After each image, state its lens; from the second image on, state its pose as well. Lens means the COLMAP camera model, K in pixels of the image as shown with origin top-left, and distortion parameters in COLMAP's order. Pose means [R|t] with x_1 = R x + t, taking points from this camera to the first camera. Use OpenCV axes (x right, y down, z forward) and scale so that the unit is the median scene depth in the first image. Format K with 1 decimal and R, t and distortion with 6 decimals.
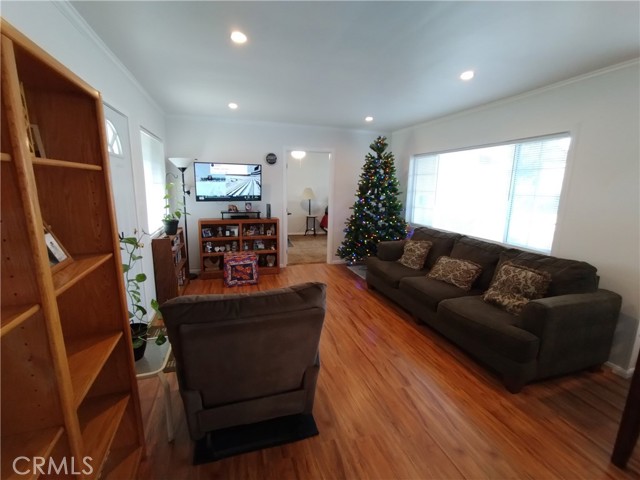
lens RADIAL K [[289.4, 0, 320.8], [0, 289.4, 238.8], [0, 0, 1]] dist [0.001901, -0.000306]
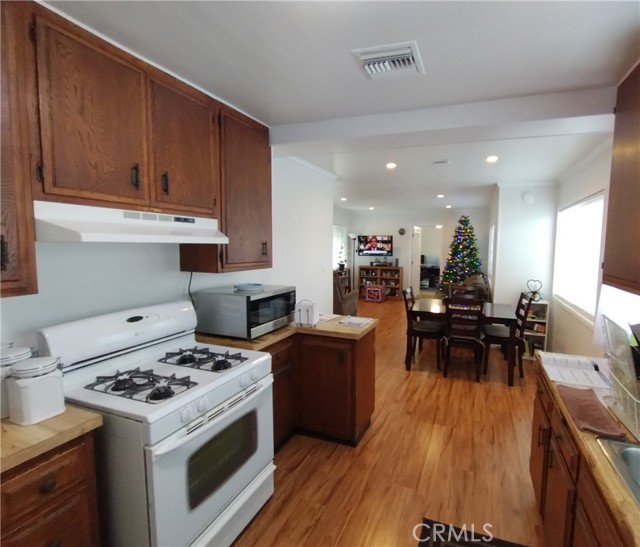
lens RADIAL K [[331.0, 0, 358.0], [0, 331.0, 272.3], [0, 0, 1]] dist [-0.037669, -0.000189]
pose [[0.788392, 0.045043, -0.613522, 0.910515], [-0.110962, 0.991370, -0.069805, 0.132234], [0.605083, 0.123111, 0.786586, -0.703361]]
